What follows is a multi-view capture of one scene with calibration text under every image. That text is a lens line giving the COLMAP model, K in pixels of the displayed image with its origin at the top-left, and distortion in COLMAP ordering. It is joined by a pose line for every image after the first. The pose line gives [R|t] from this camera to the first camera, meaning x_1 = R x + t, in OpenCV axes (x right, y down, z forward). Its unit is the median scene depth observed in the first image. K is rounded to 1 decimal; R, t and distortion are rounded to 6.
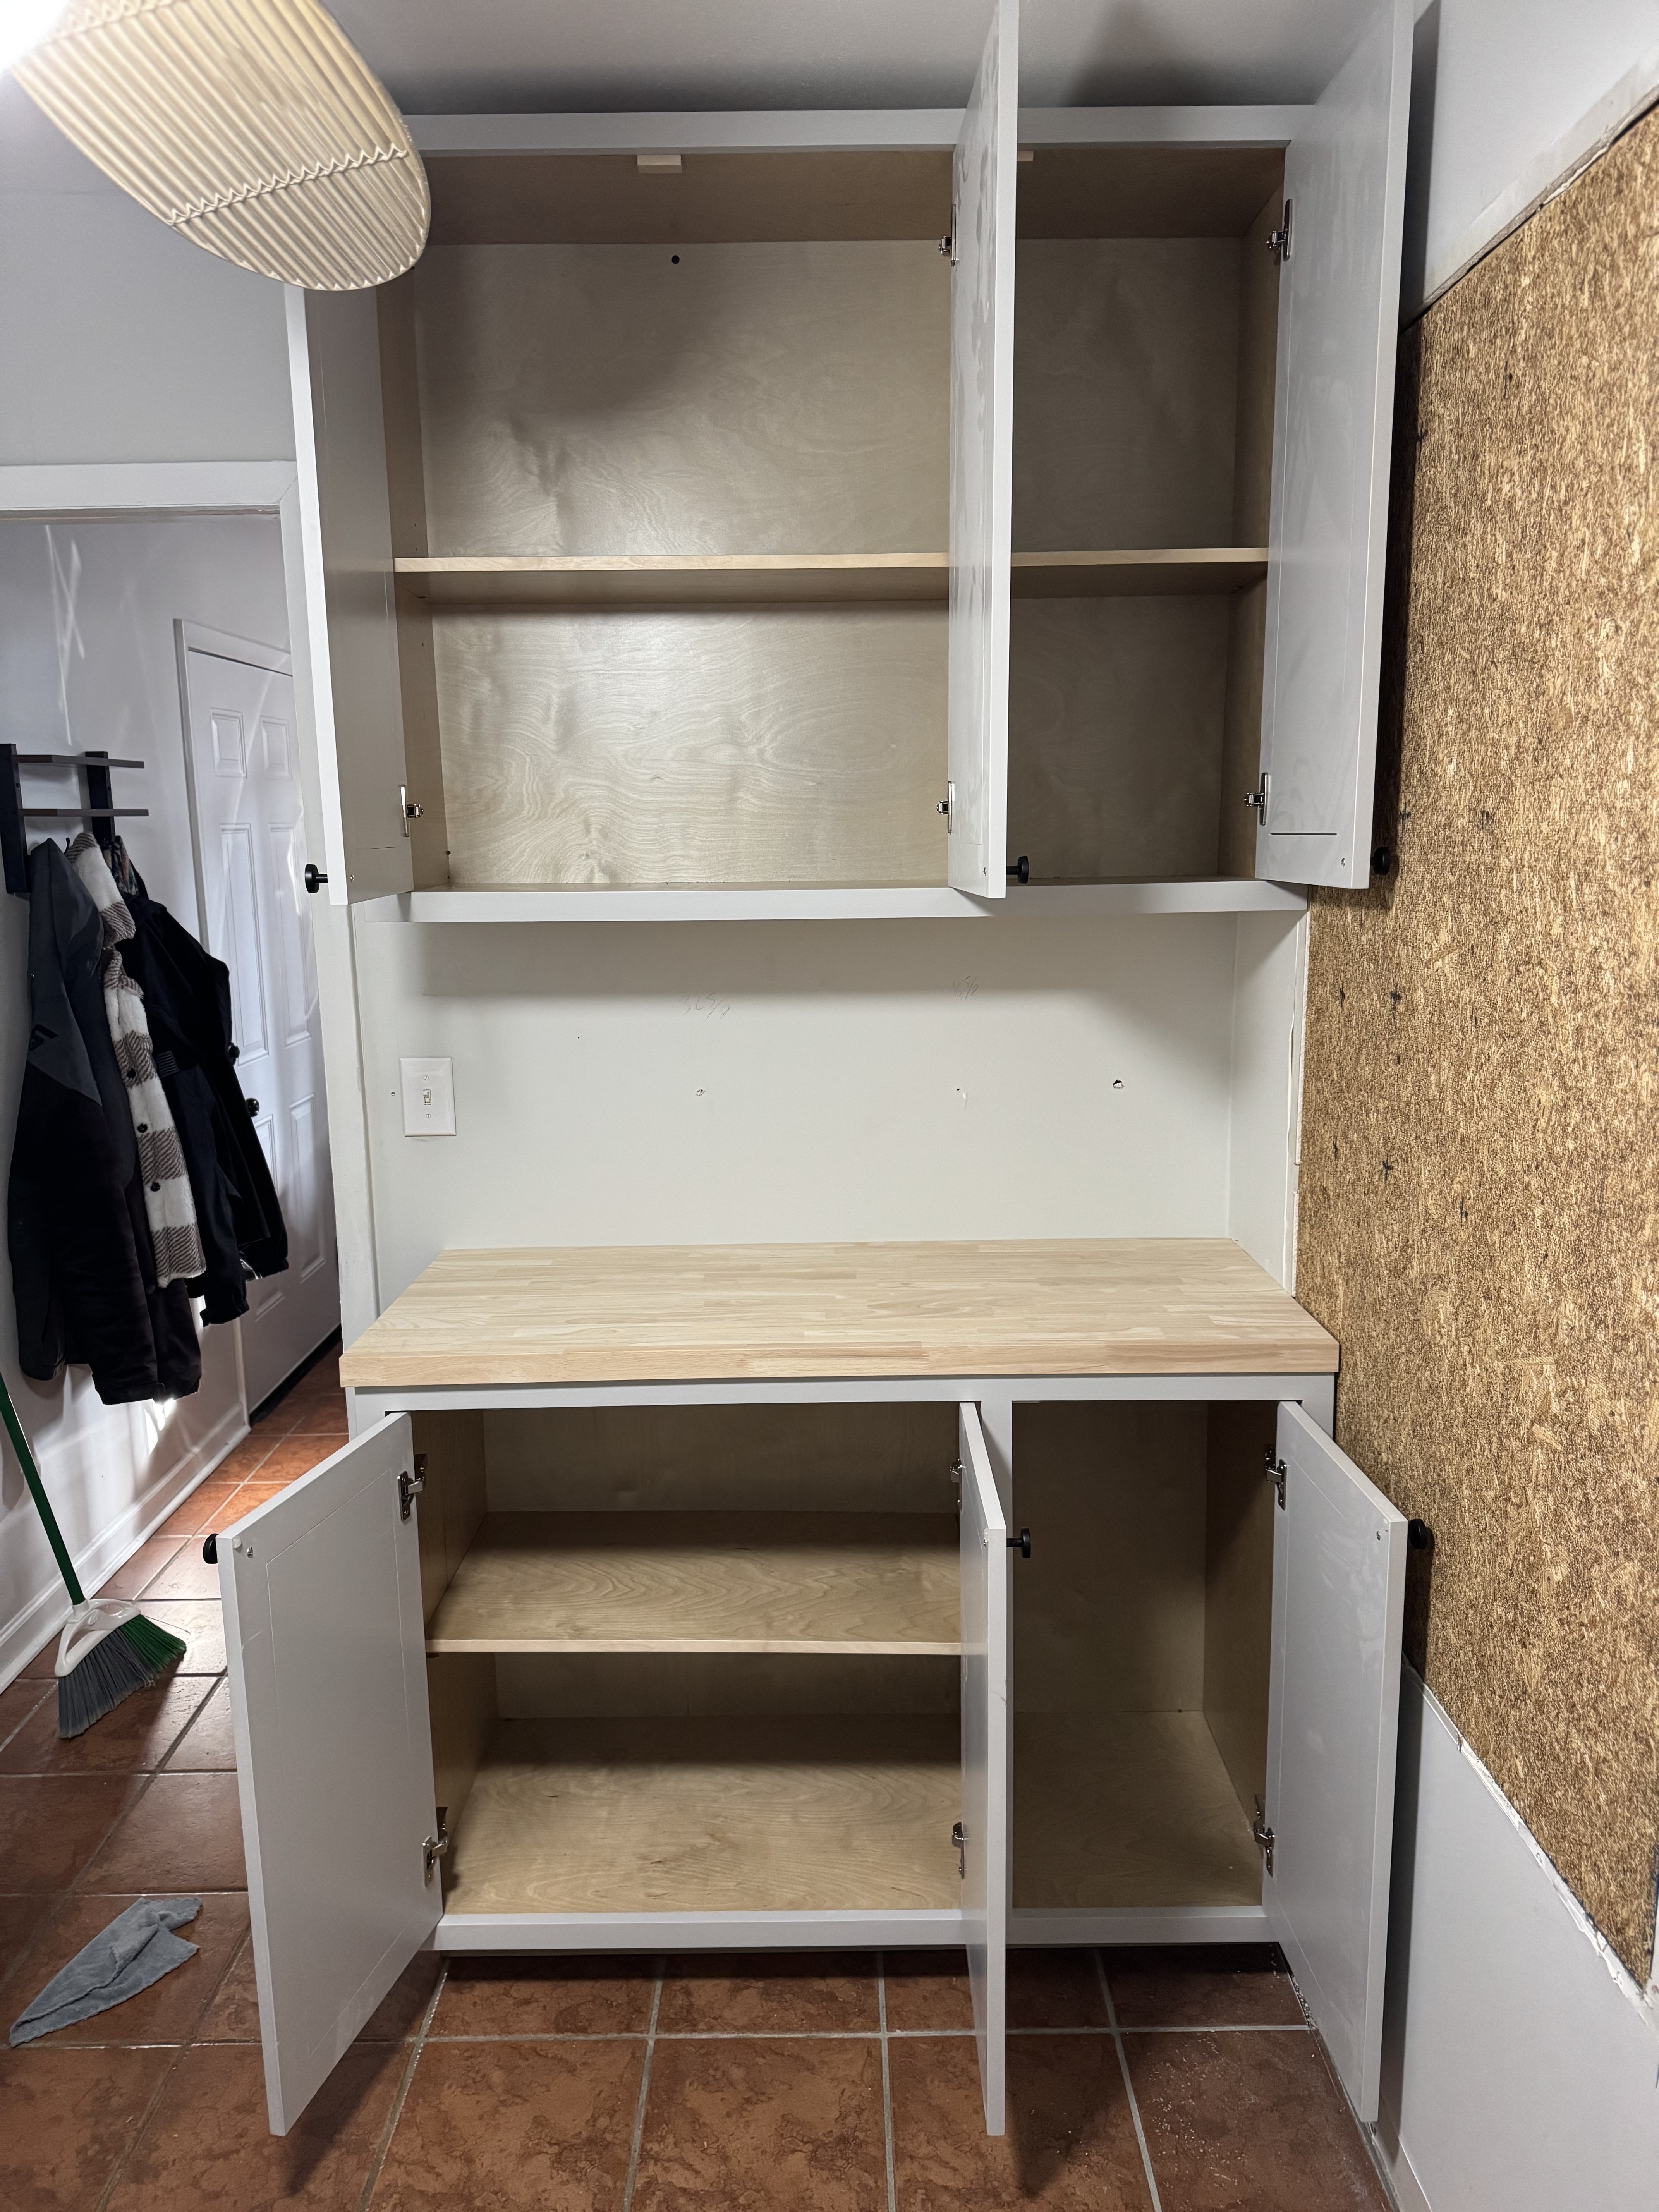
lens RADIAL K [[1573.9, 0, 822.7], [0, 1573.9, 1111.6], [0, 0, 1]] dist [0.049302, -0.044390]
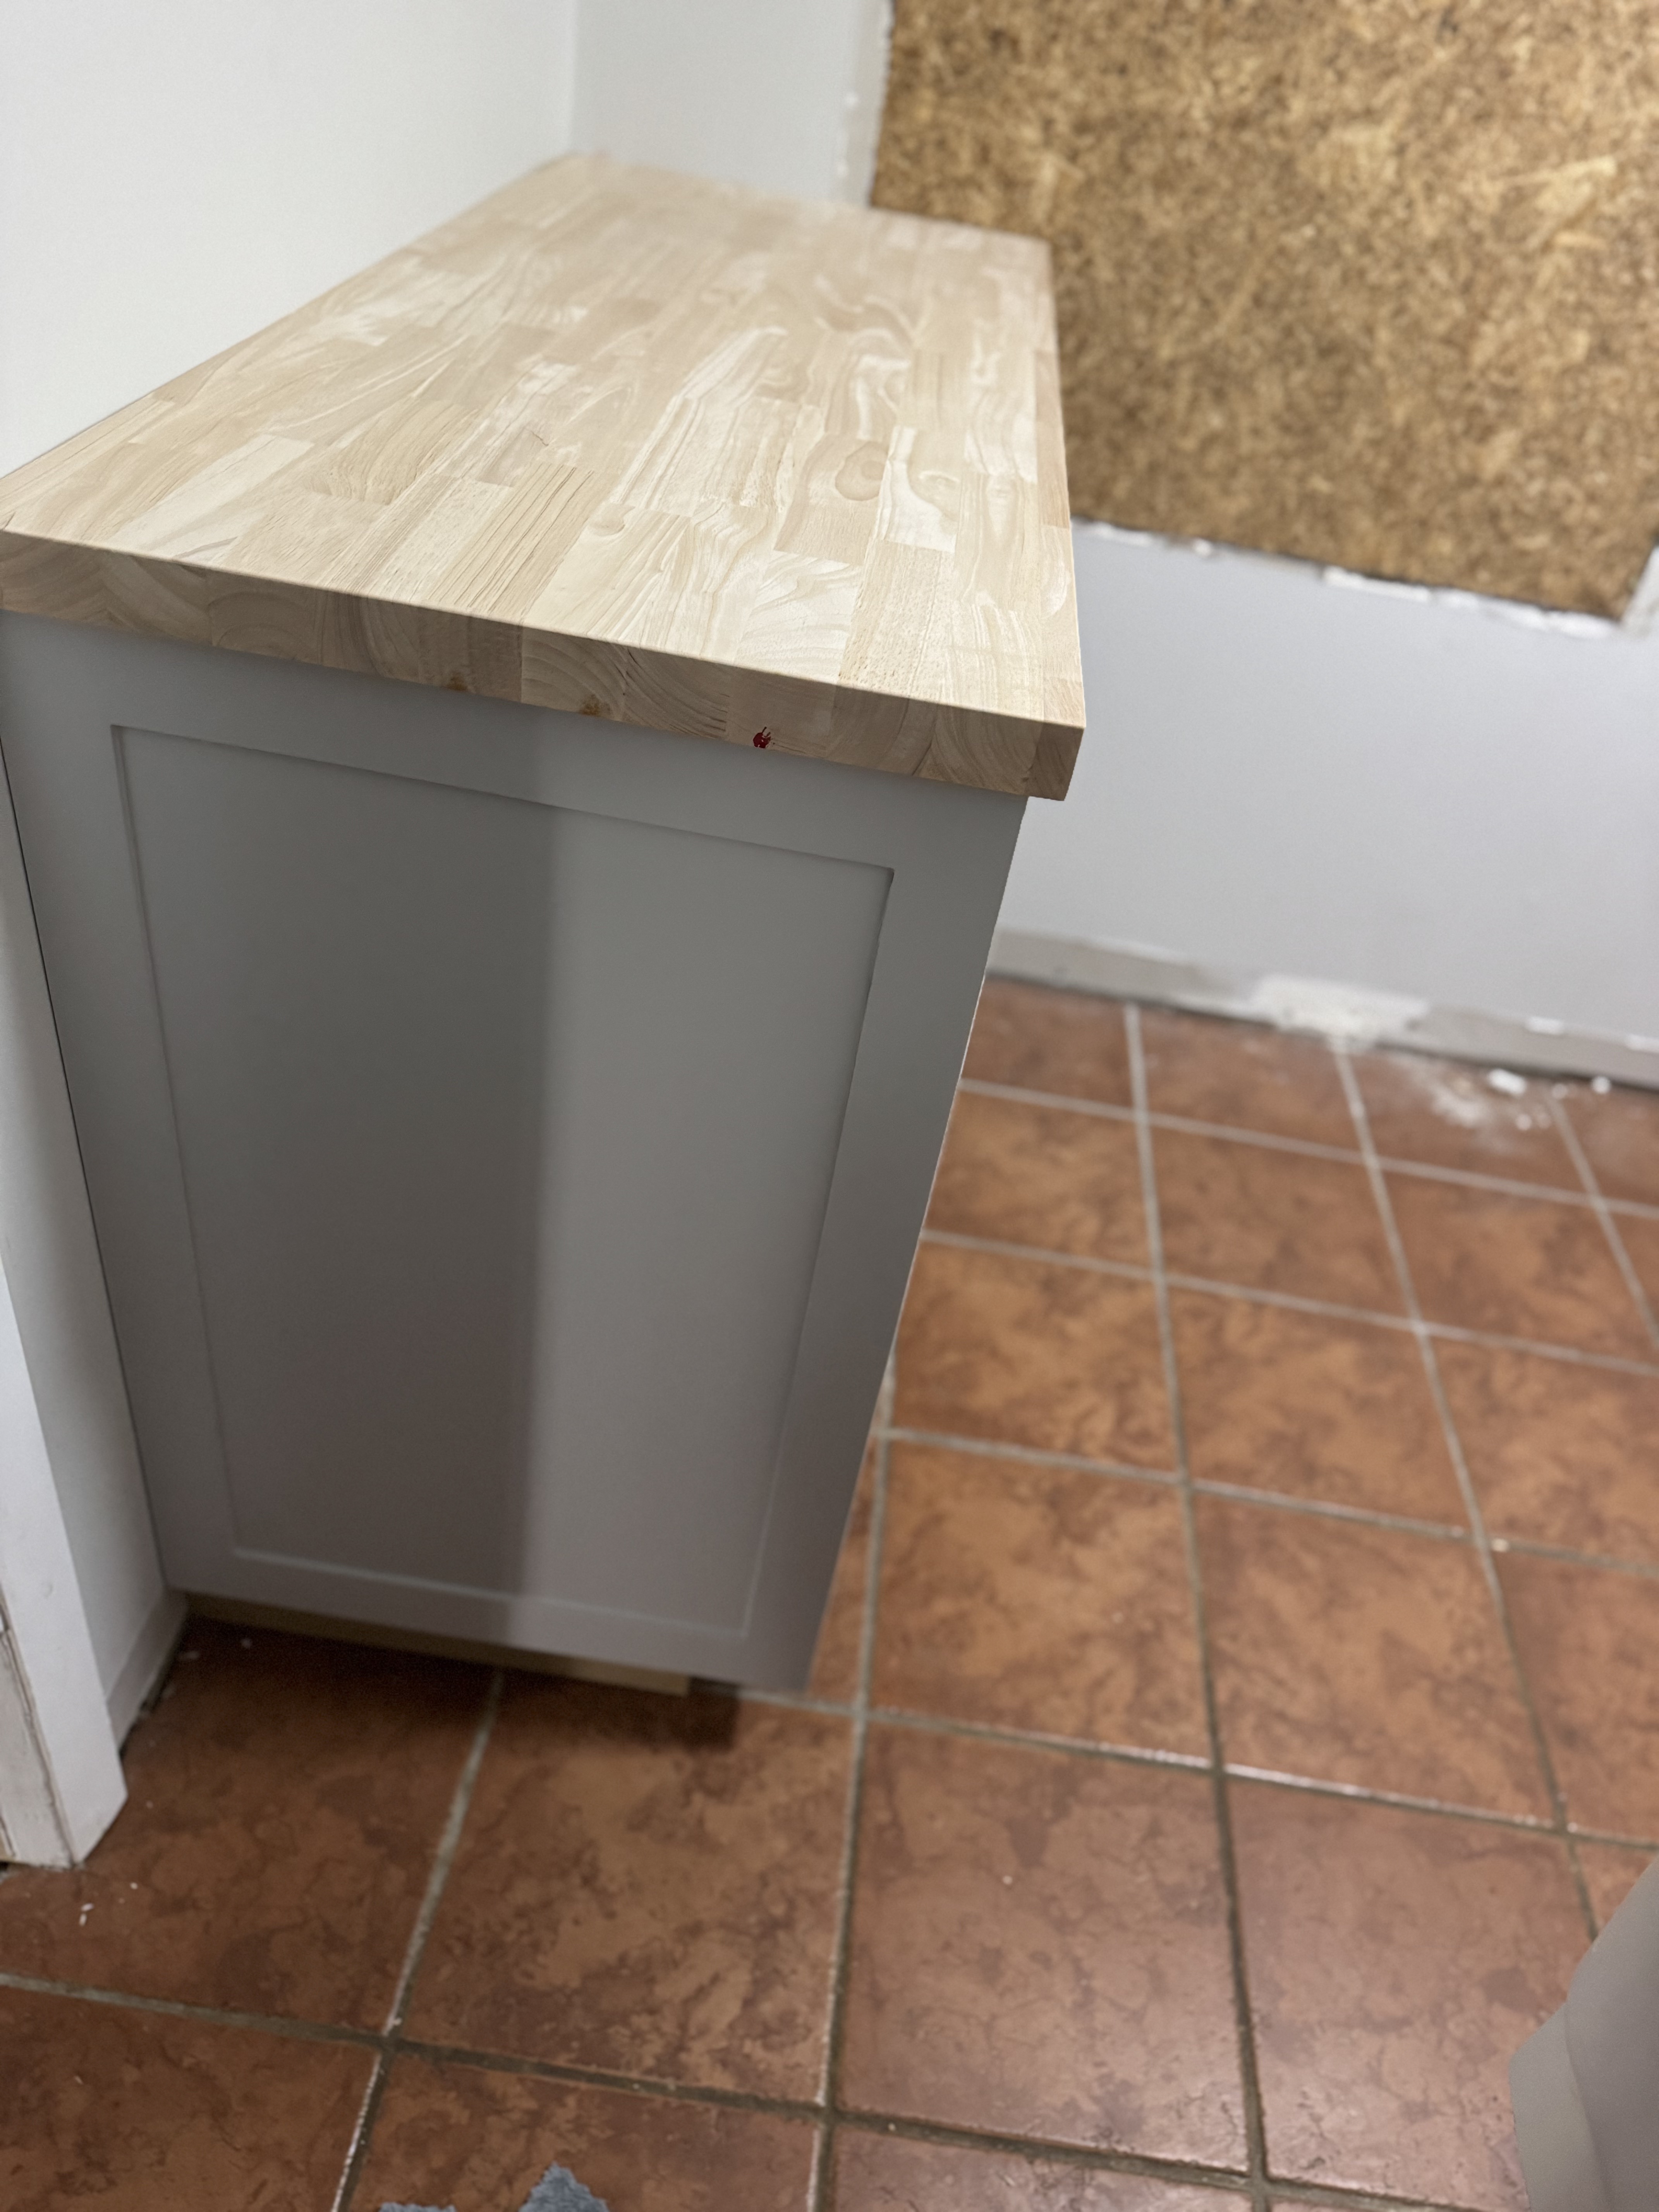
lens RADIAL K [[1573.9, 0, 849.0], [0, 1573.9, 1103.2], [0, 0, 1]] dist [0.049302, -0.044390]
pose [[0.076753, -0.592095, 0.802205, -0.626998], [0.016413, 0.805219, 0.592750, 0.006947], [-0.996915, -0.032329, 0.071521, 0.979098]]
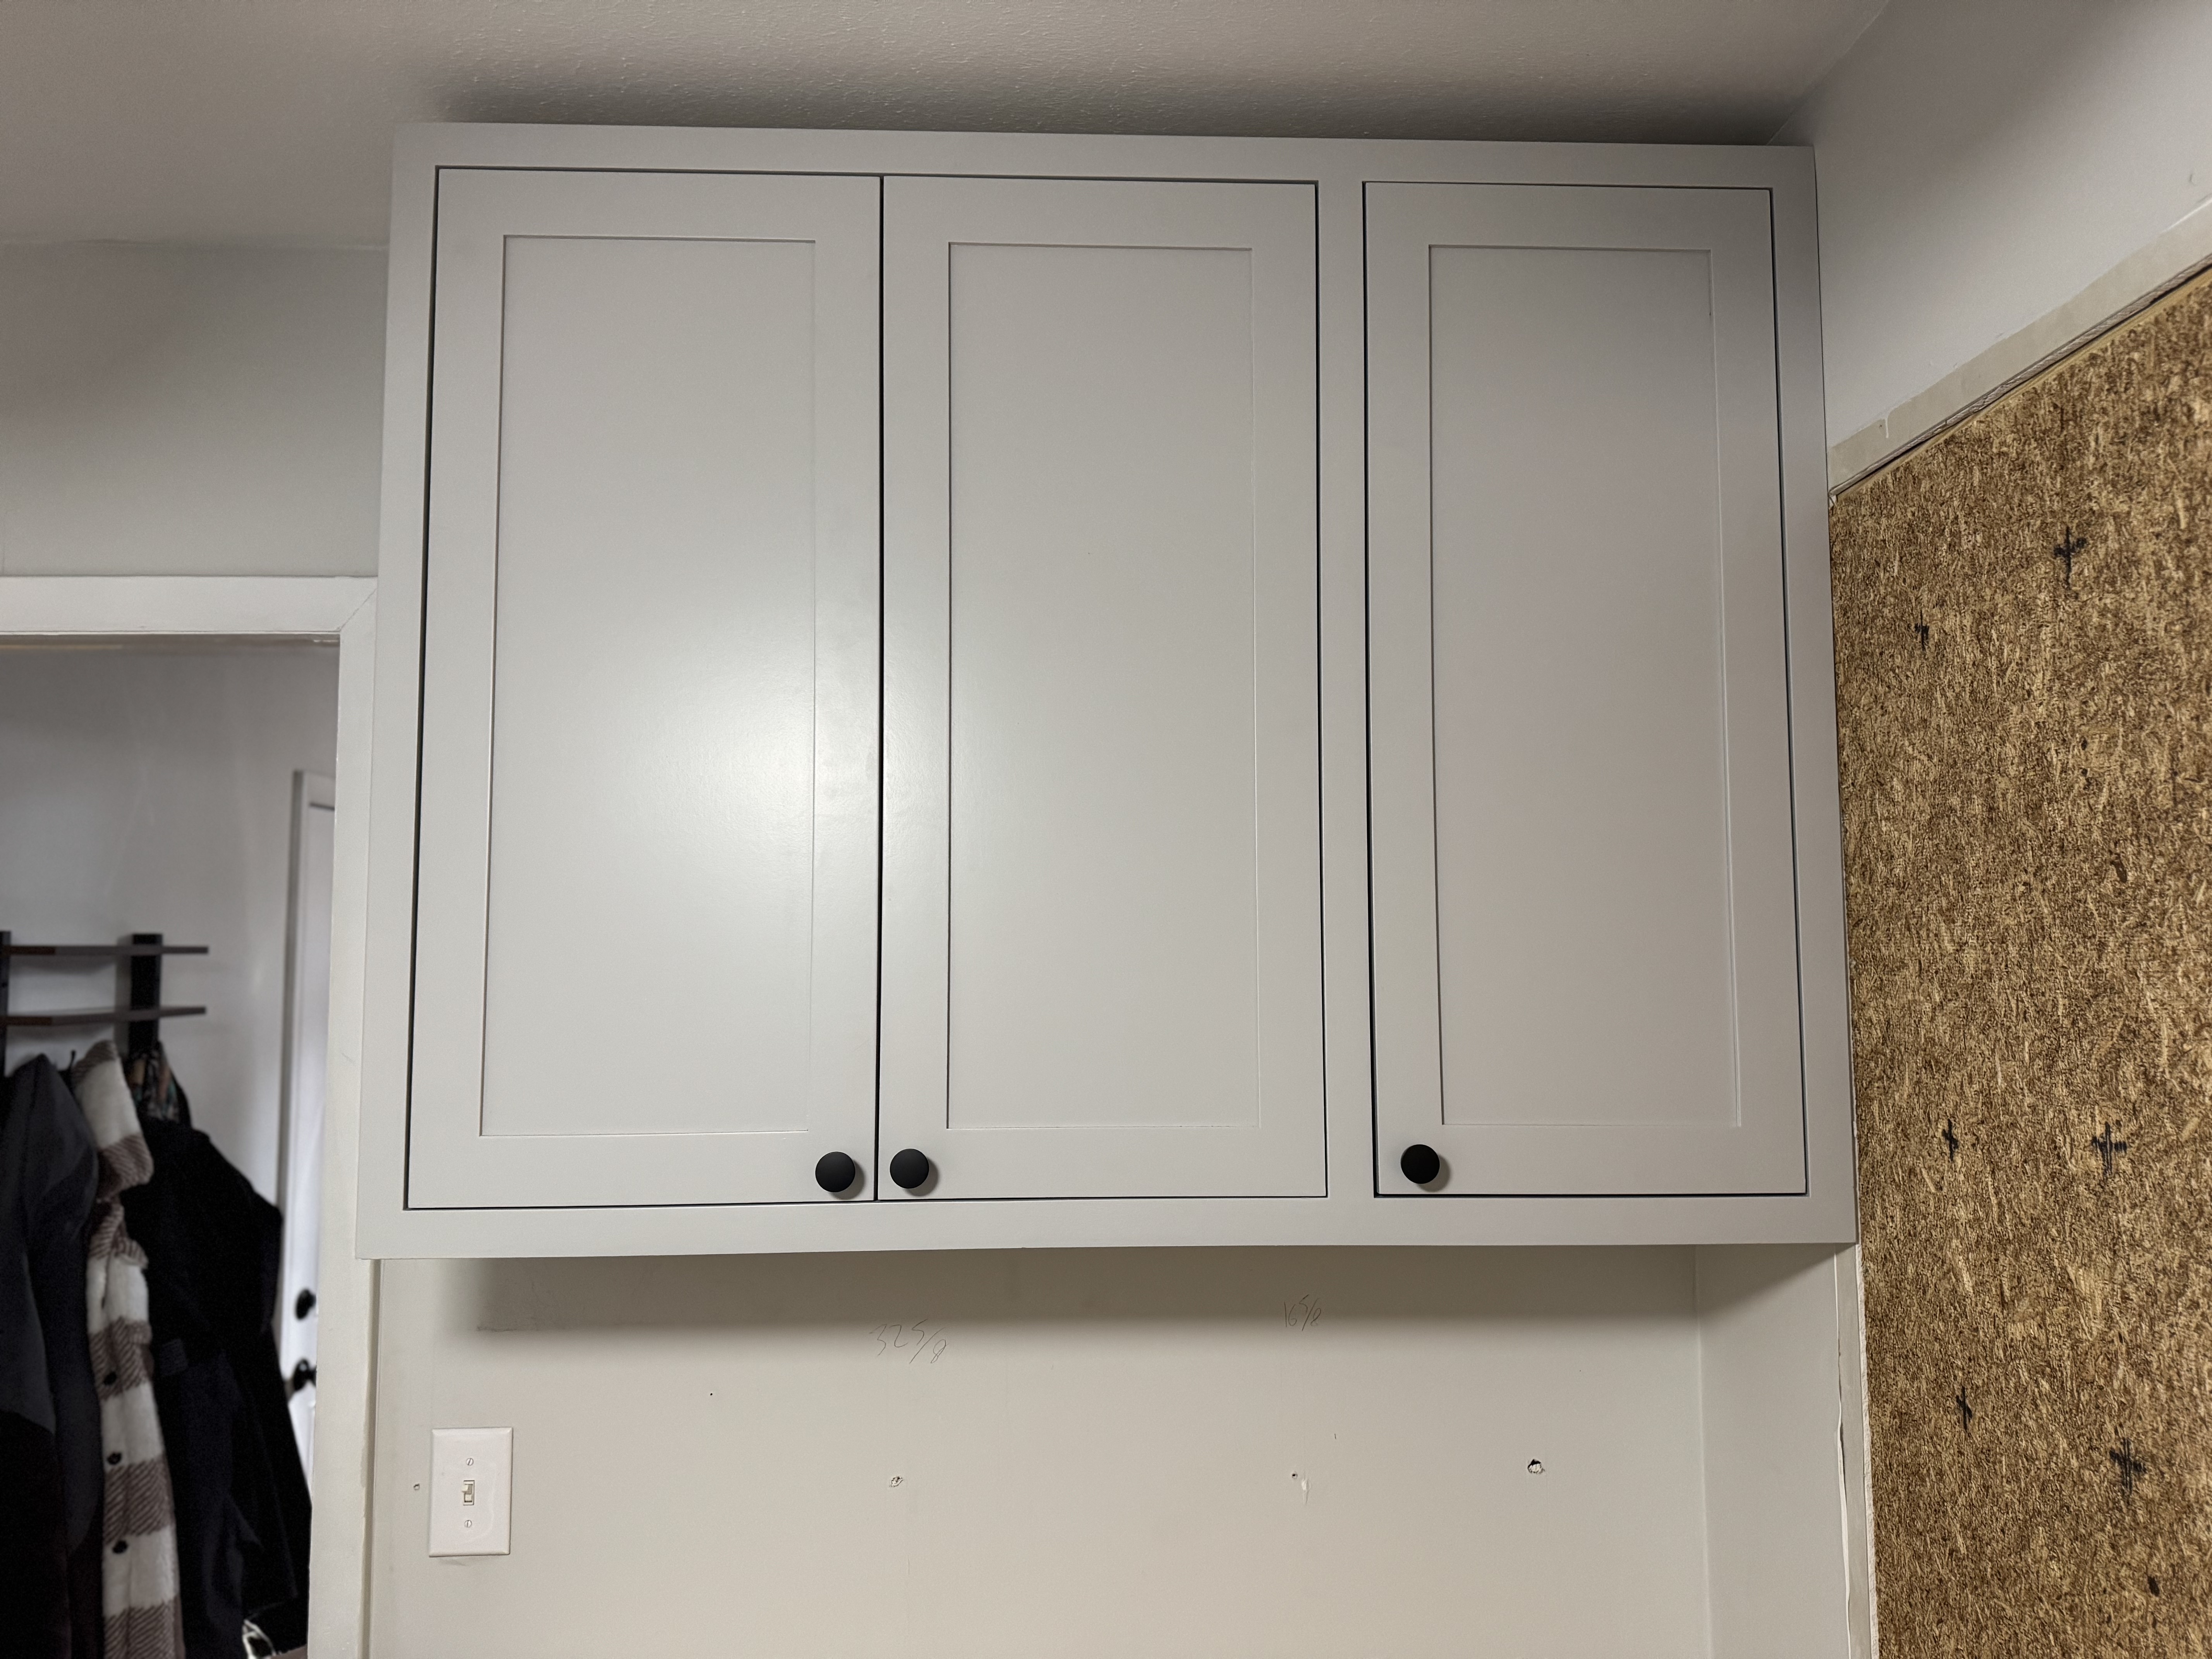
lens RADIAL K [[1573.9, 0, 1109.1], [0, 1573.9, 848.1], [0, 0, 1]] dist [0.049302, -0.044390]
pose [[0.999288, 0.012118, 0.035731, -0.020661], [-0.002909, 0.968944, -0.247264, -0.121995], [-0.037618, 0.246984, 0.968289, 0.347067]]
